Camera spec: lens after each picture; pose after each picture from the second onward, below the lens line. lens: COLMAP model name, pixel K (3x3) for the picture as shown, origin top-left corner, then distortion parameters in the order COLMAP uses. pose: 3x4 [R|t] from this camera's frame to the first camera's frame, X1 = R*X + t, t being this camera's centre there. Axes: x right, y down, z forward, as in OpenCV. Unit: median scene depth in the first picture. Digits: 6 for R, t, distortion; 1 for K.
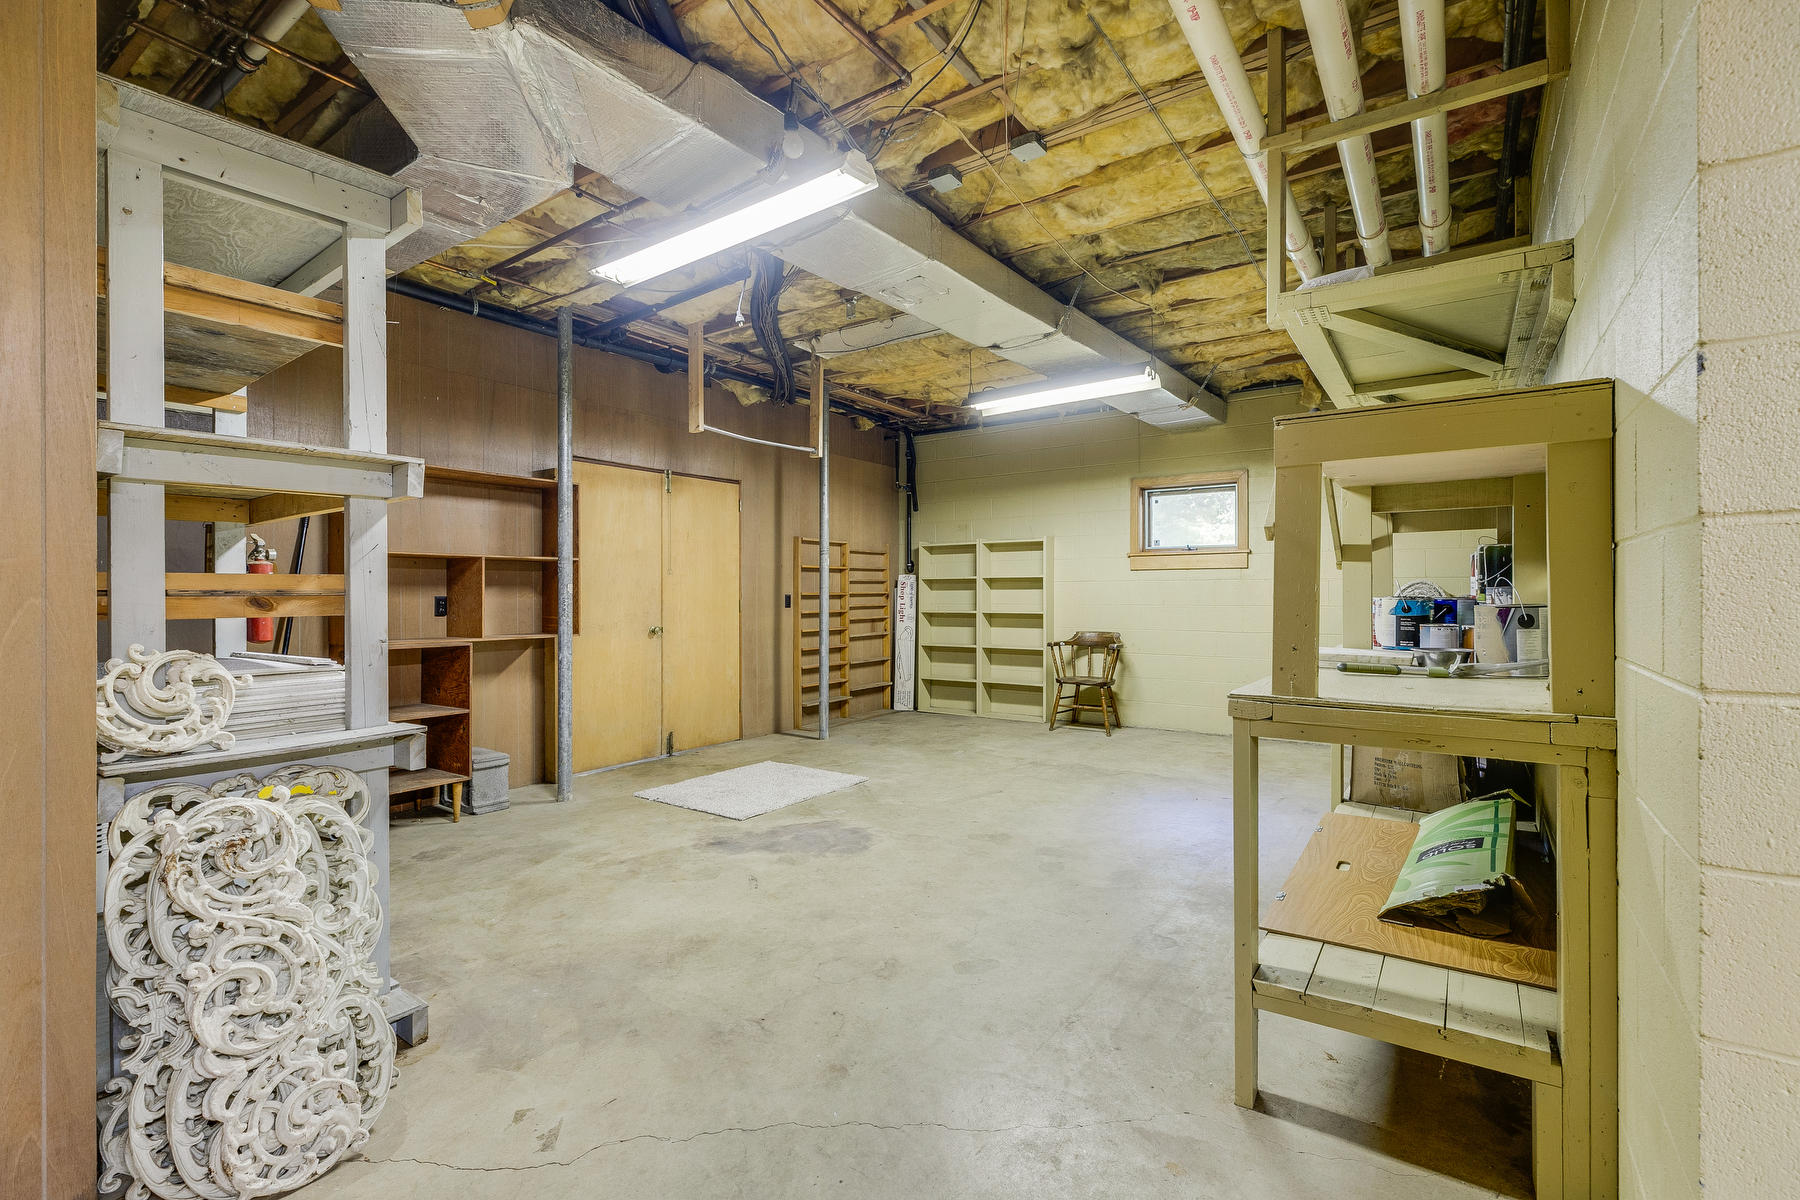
lens RADIAL K [[808.1, 0, 900.5], [0, 808.1, 598.7], [0, 0, 1]] dist [0.002701, 0.000330]
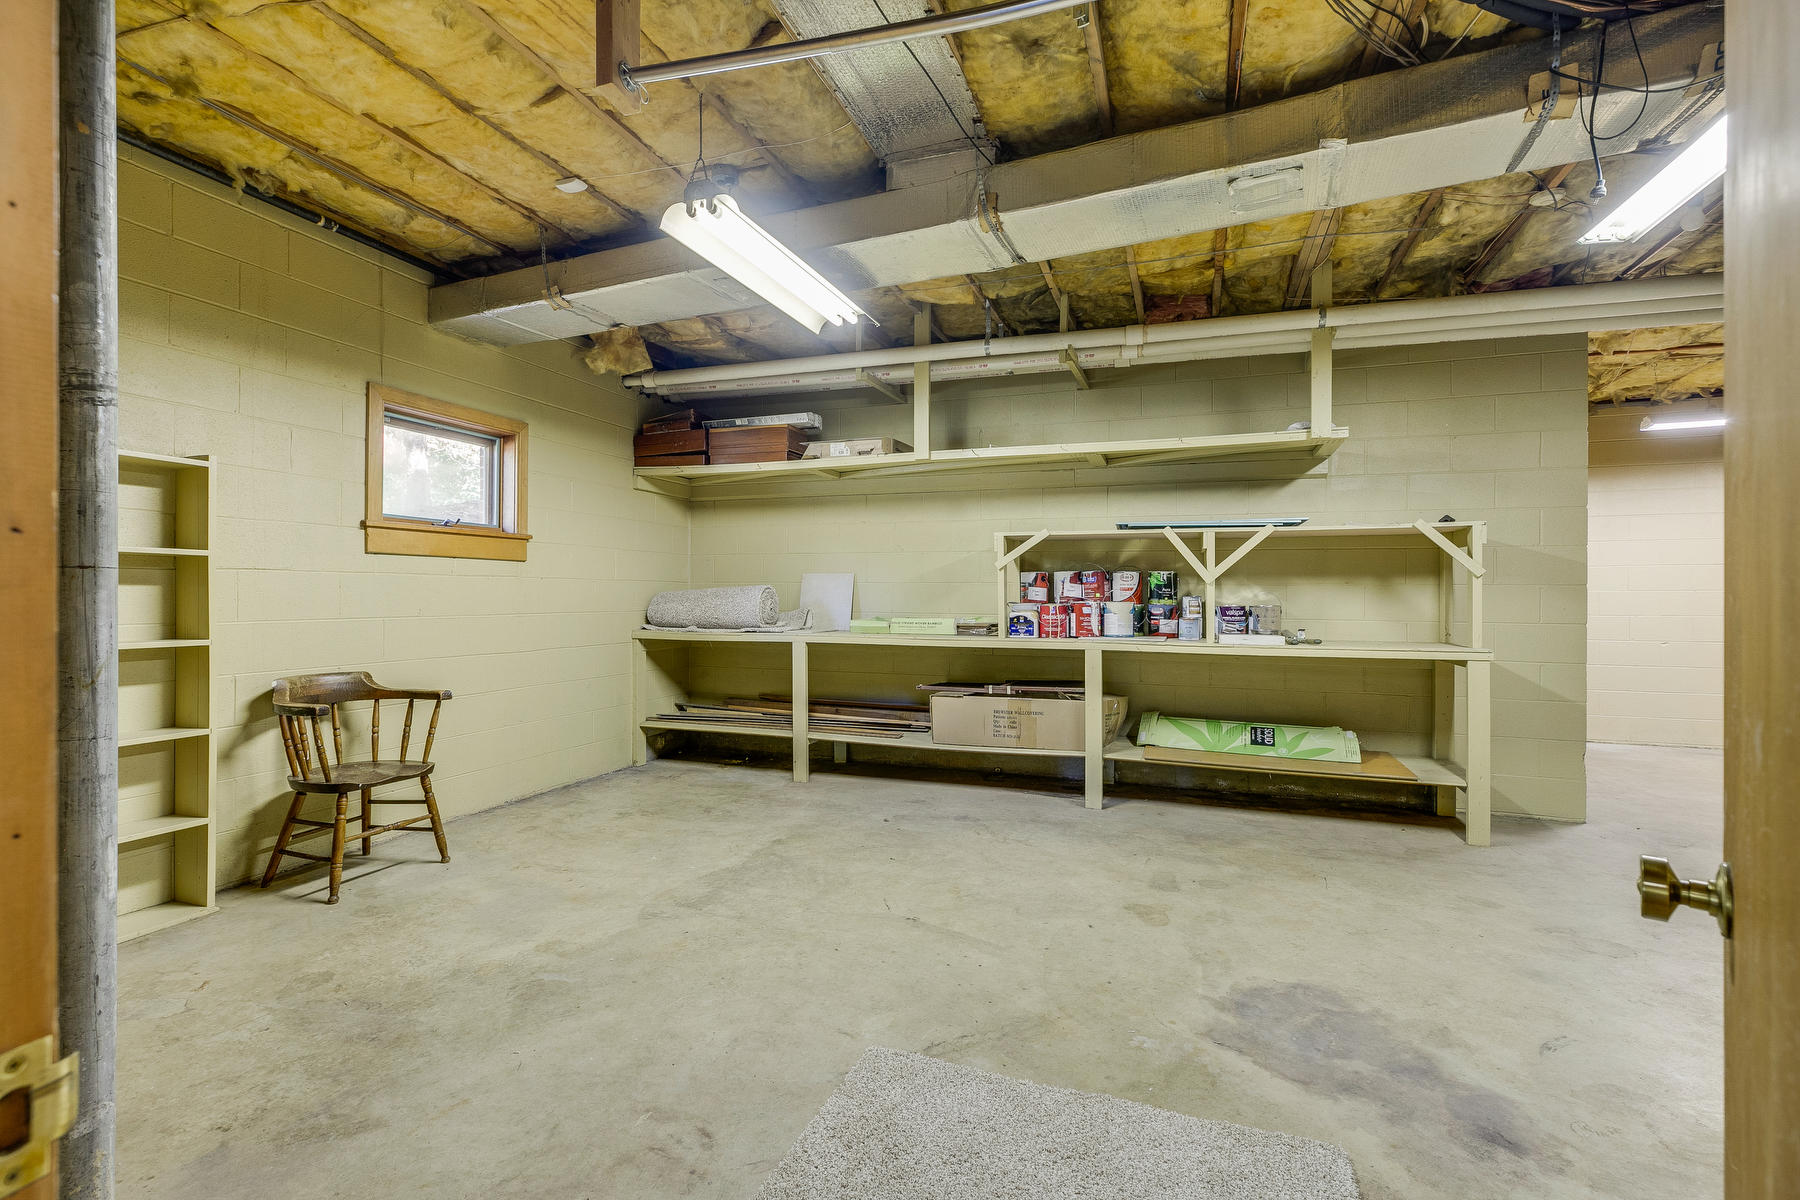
lens RADIAL K [[808.1, 0, 898.6], [0, 808.1, 593.6], [0, 0, 1]] dist [0.002701, 0.000330]
pose [[-0.248443, -0.003339, 0.968641, -0.592285], [-0.000655, 0.999994, 0.003279, -0.016377], [-0.968646, 0.000180, -0.248443, 1.449048]]
